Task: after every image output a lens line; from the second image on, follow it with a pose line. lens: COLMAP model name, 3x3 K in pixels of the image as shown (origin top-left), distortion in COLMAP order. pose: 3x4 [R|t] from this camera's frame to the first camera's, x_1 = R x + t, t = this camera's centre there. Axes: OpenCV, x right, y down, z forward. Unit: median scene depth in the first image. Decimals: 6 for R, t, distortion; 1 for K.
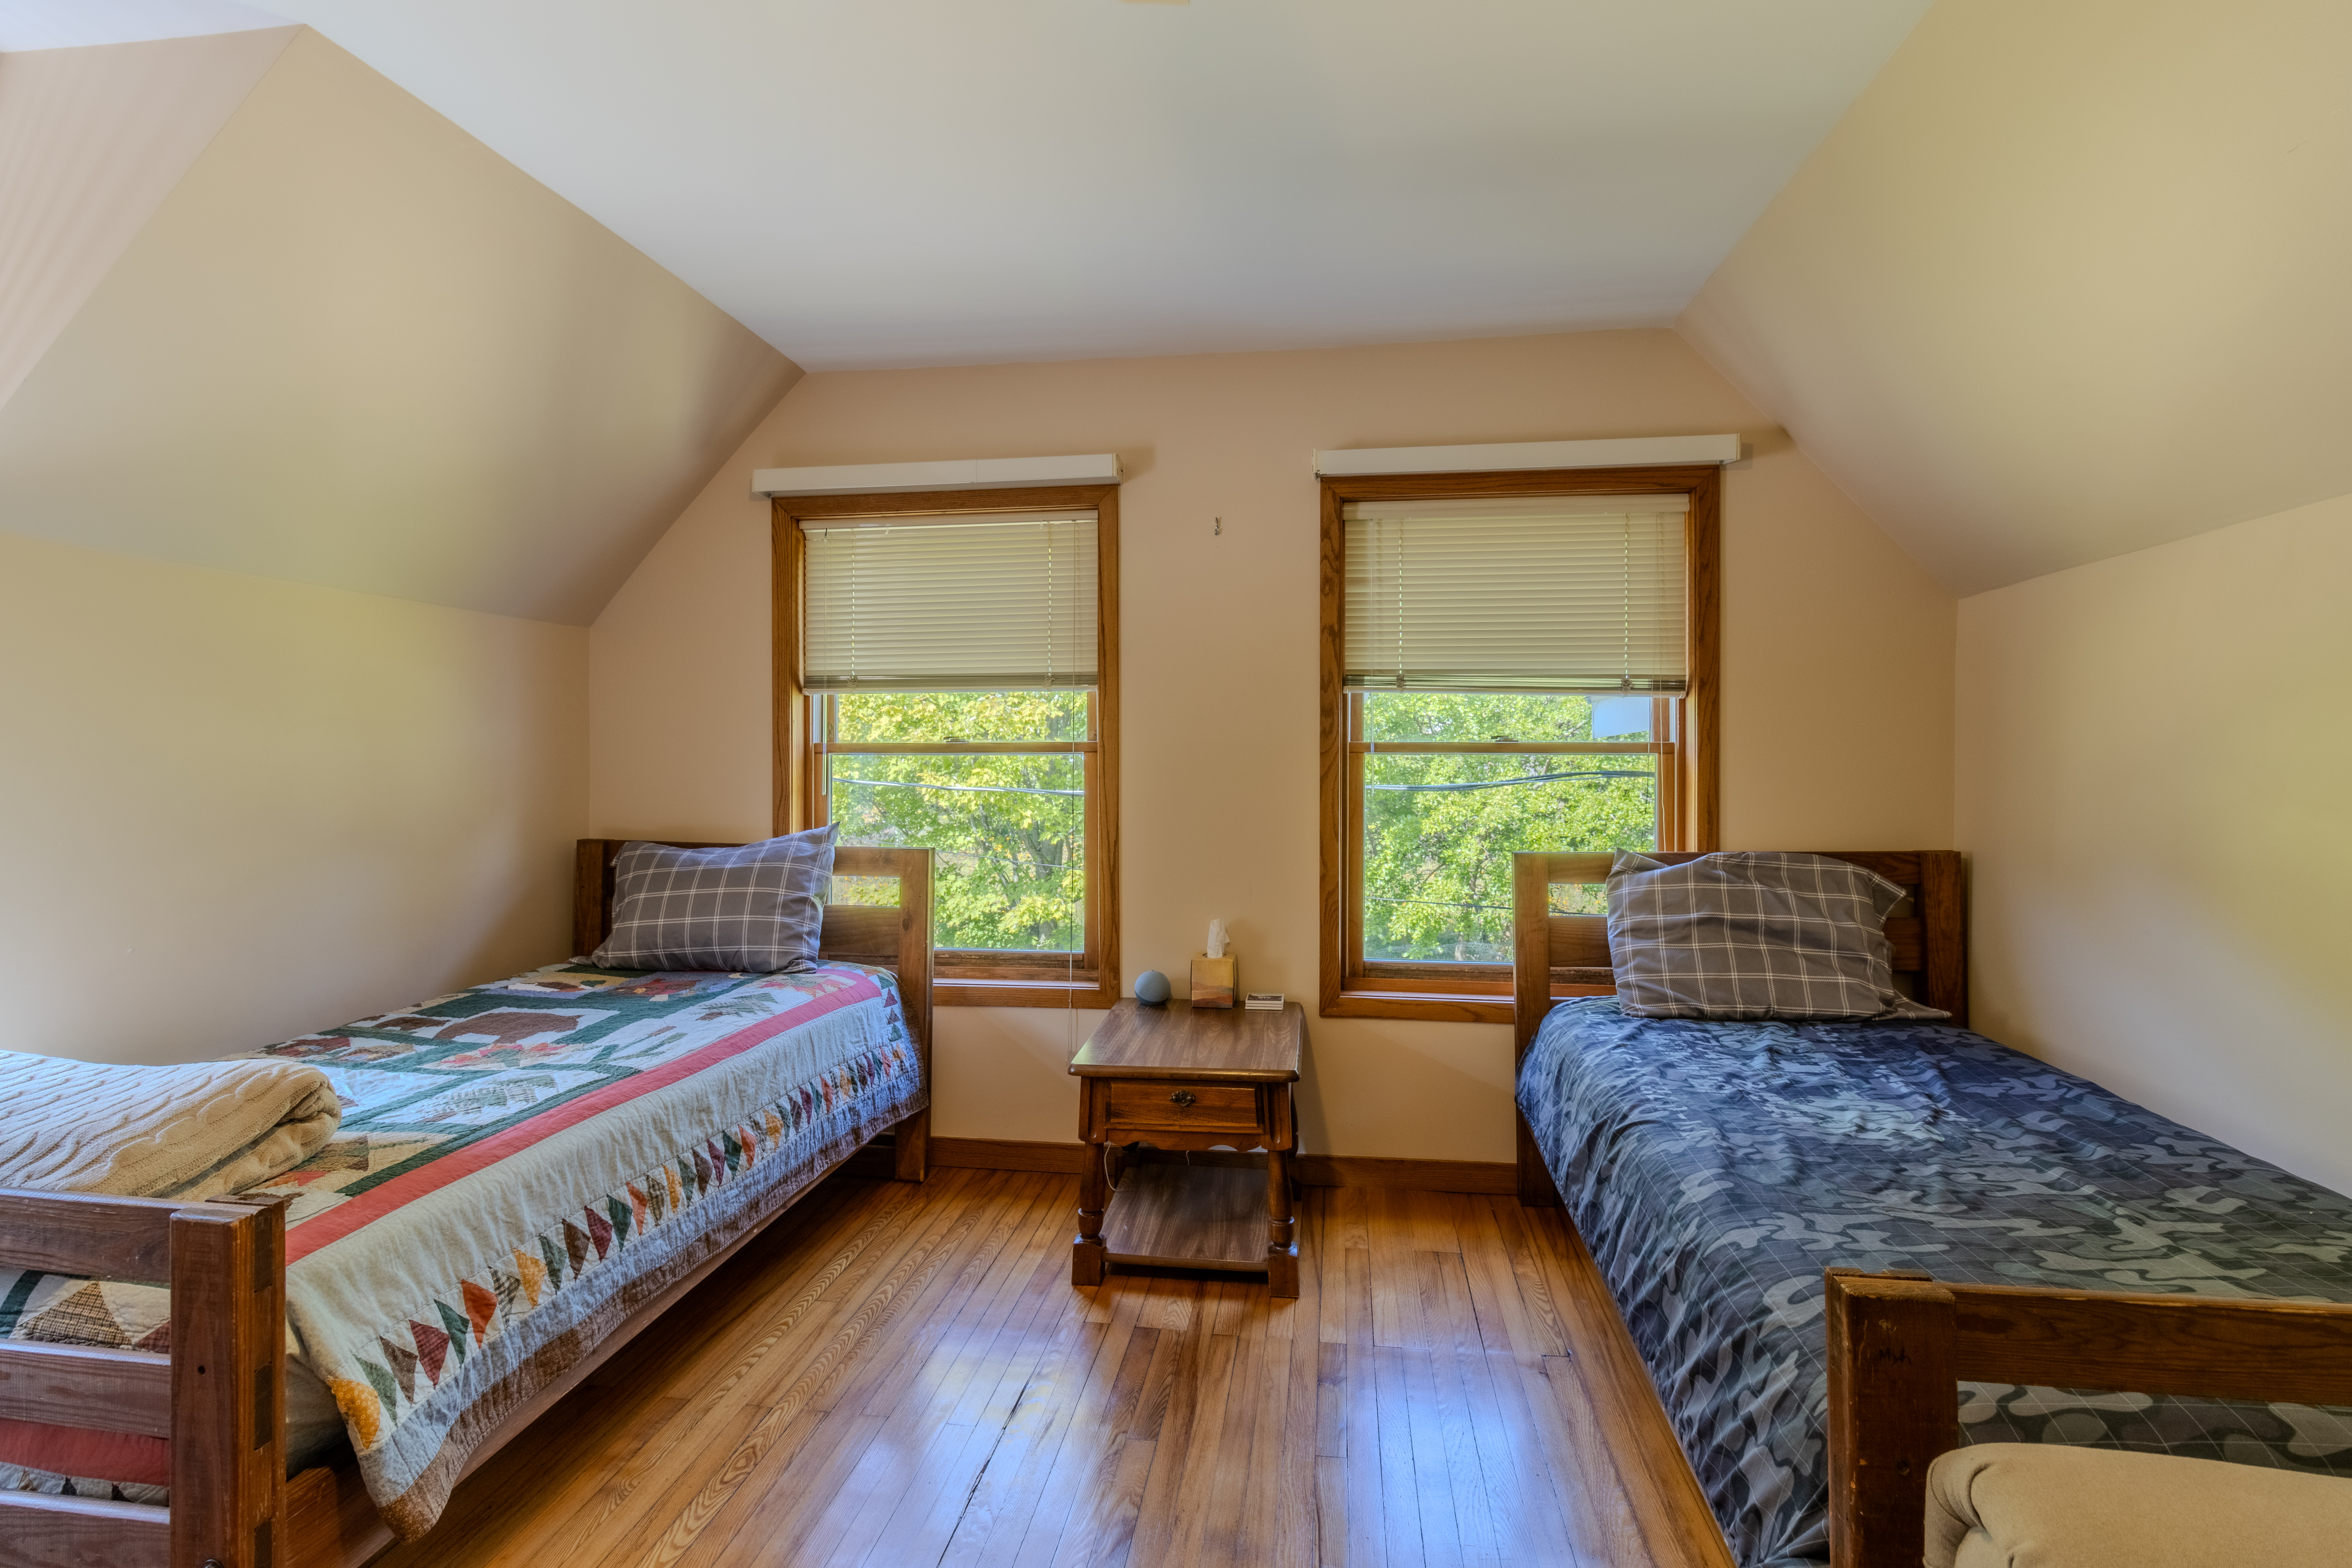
lens RADIAL K [[1091.0, 0, 1173.9], [0, 1091.0, 760.4], [0, 0, 1]] dist [0.001645, -0.000076]
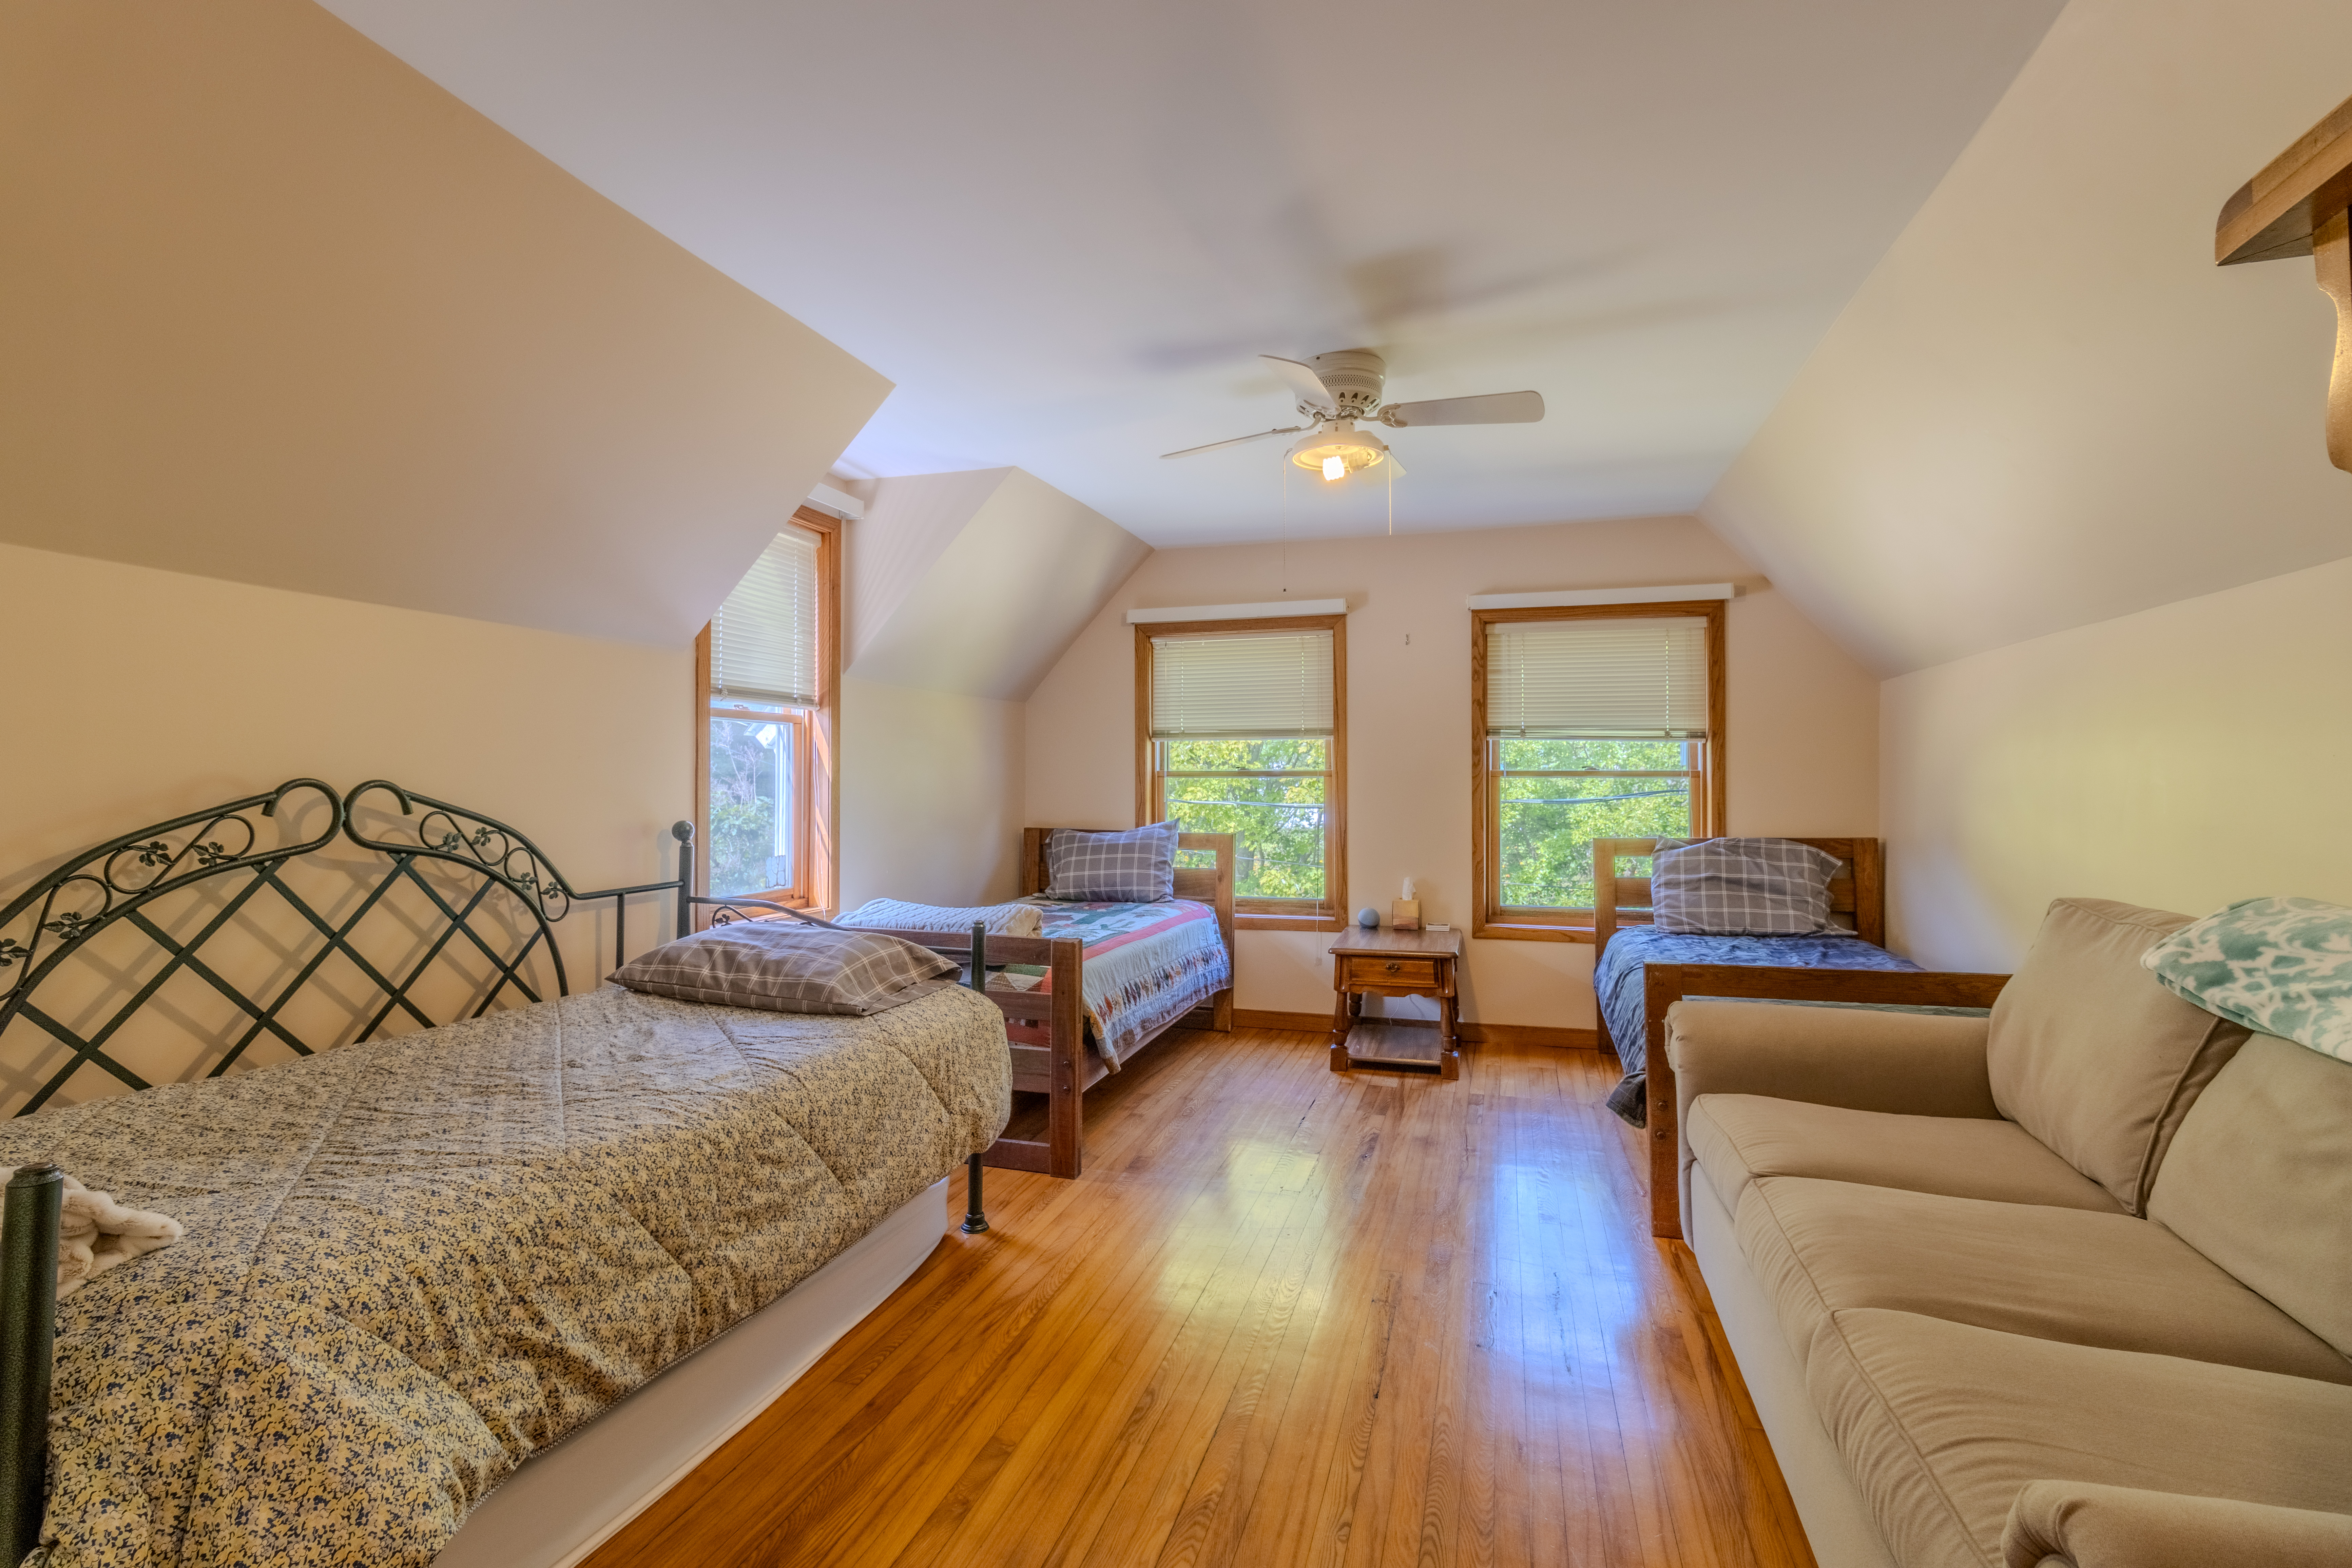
lens RADIAL K [[1090.9, 0, 1173.9], [0, 1090.9, 760.4], [0, 0, 1]] dist [0.001645, -0.000076]
pose [[0.988939, -0.002546, -0.148302, -0.067670], [-0.000224, 0.999826, -0.018655, -0.000930], [0.148324, 0.018482, 0.988766, -0.709811]]
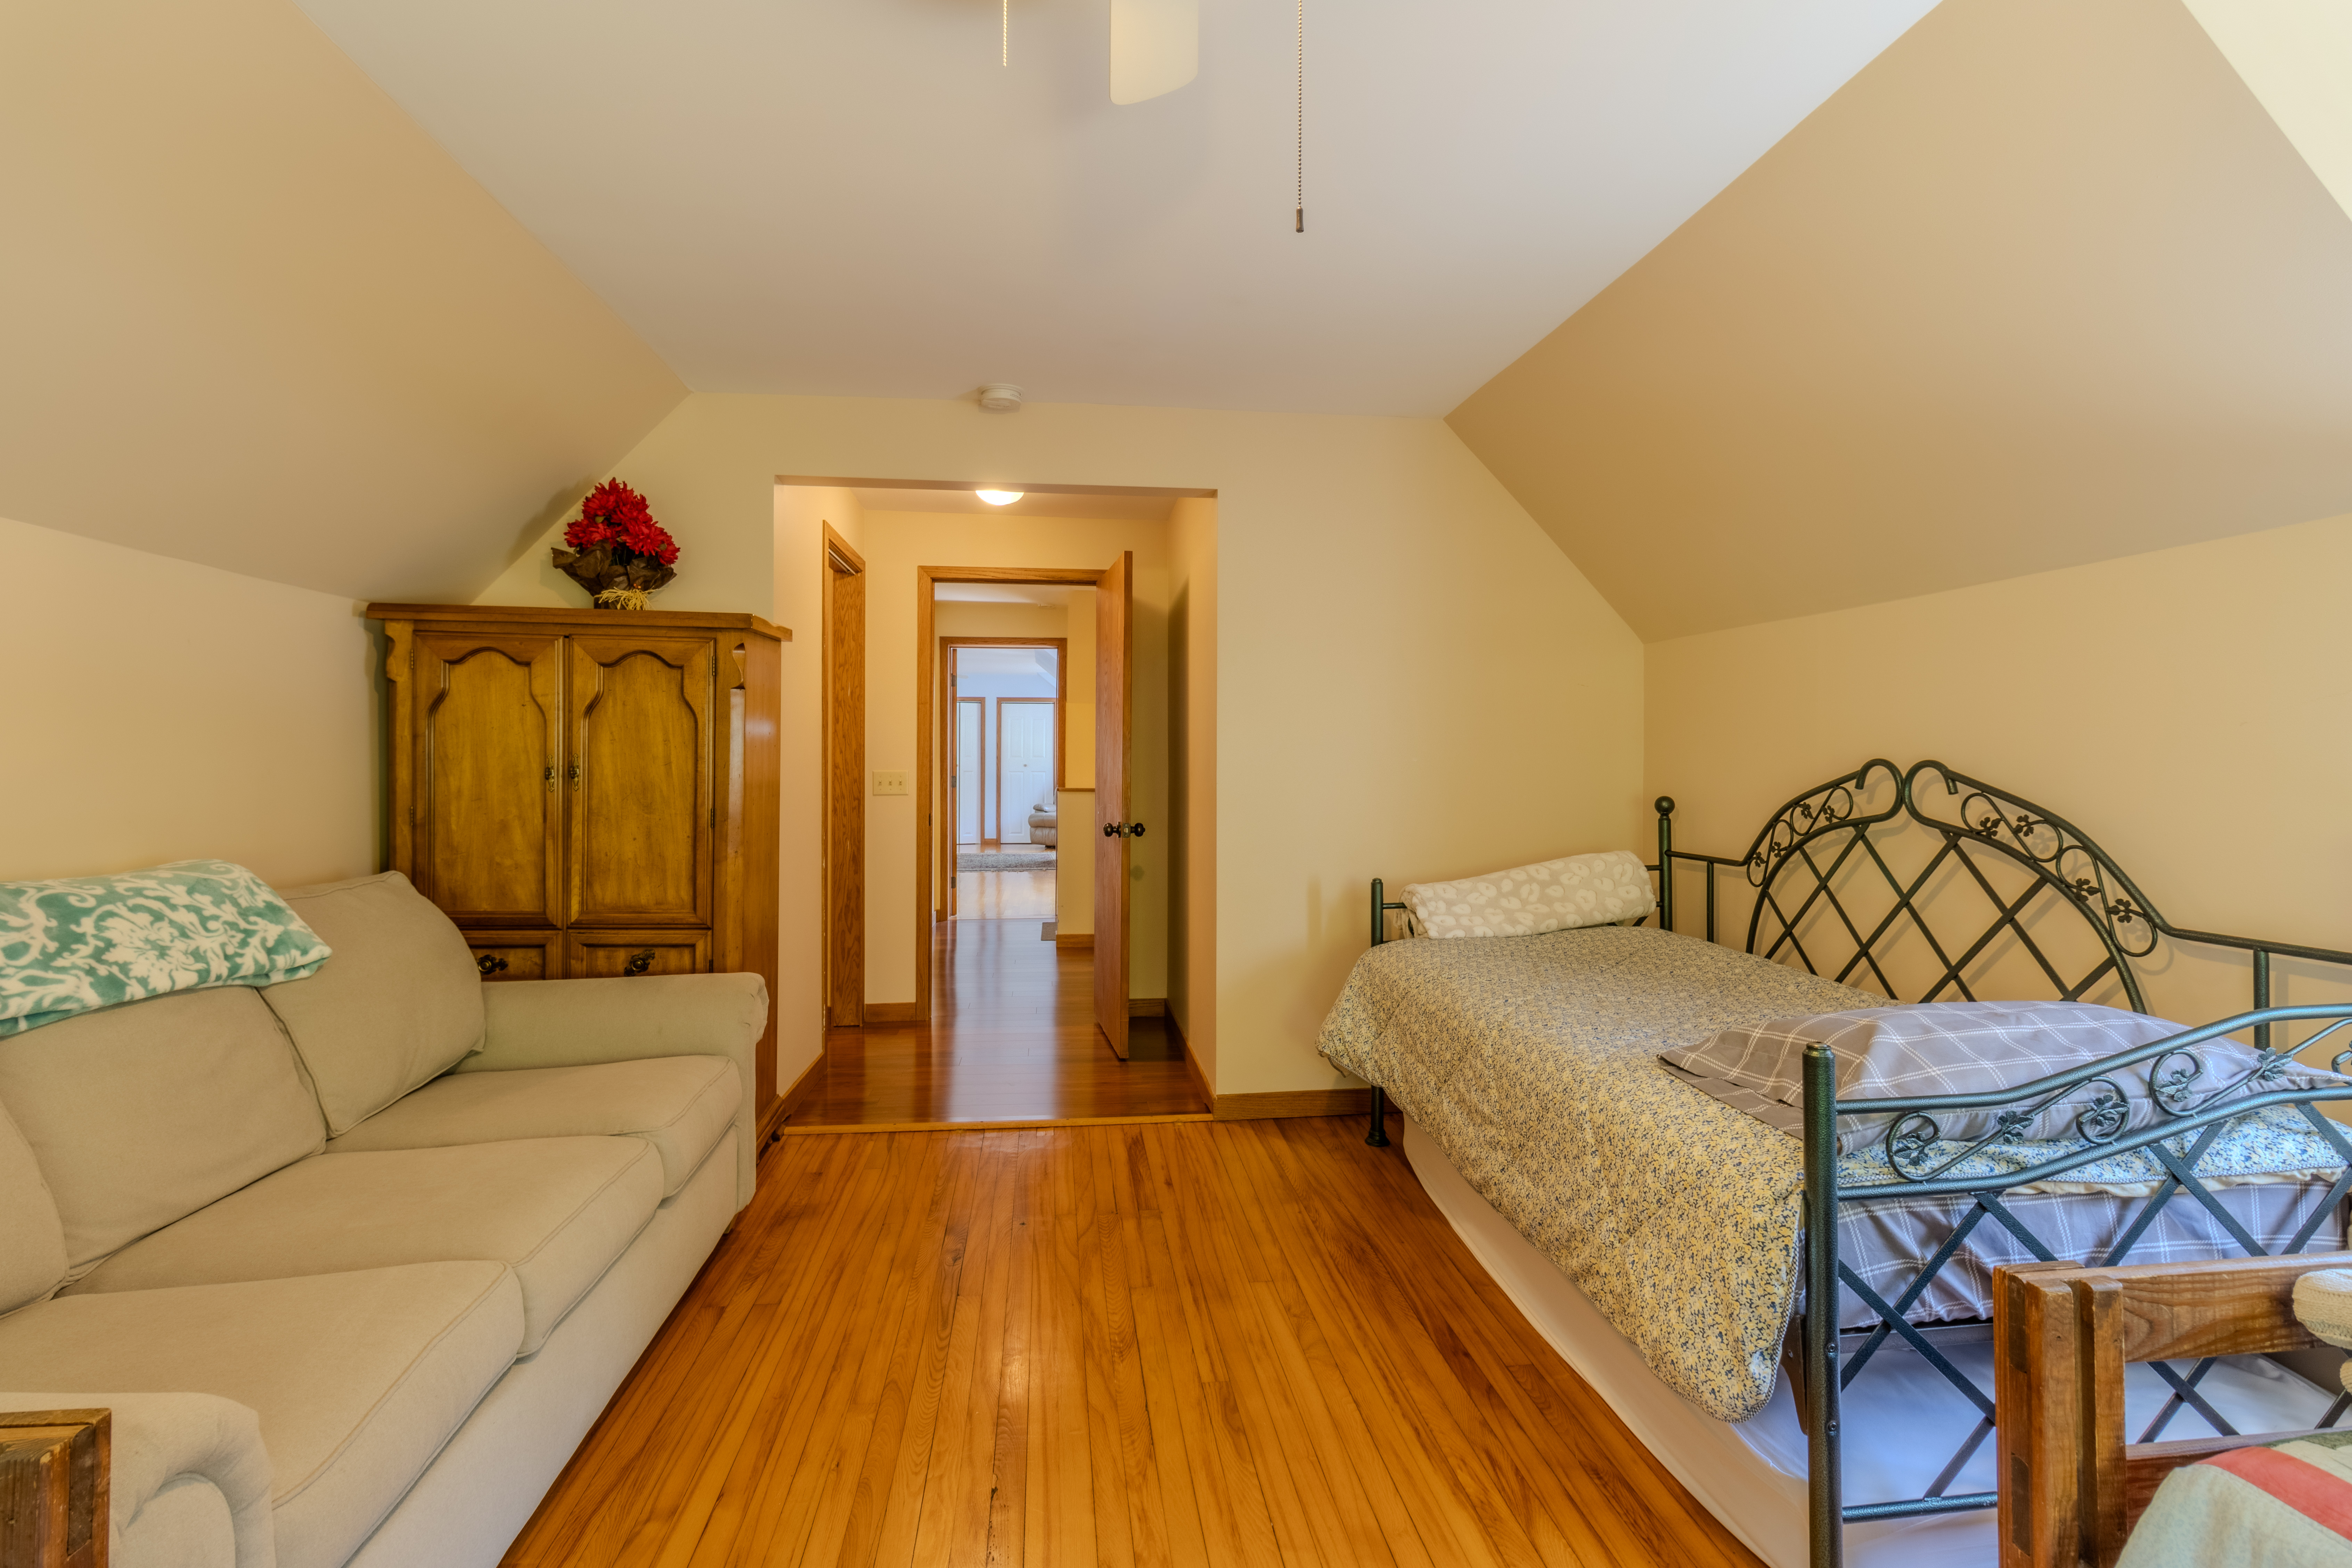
lens RADIAL K [[1091.0, 0, 1173.9], [0, 1091.0, 760.4], [0, 0, 1]] dist [0.001645, -0.000076]
pose [[-0.965973, -0.002209, -0.258633, 0.015717], [-0.002259, 0.999997, -0.000103, 0.000293], [0.258633, 0.000485, -0.965976, 0.627221]]
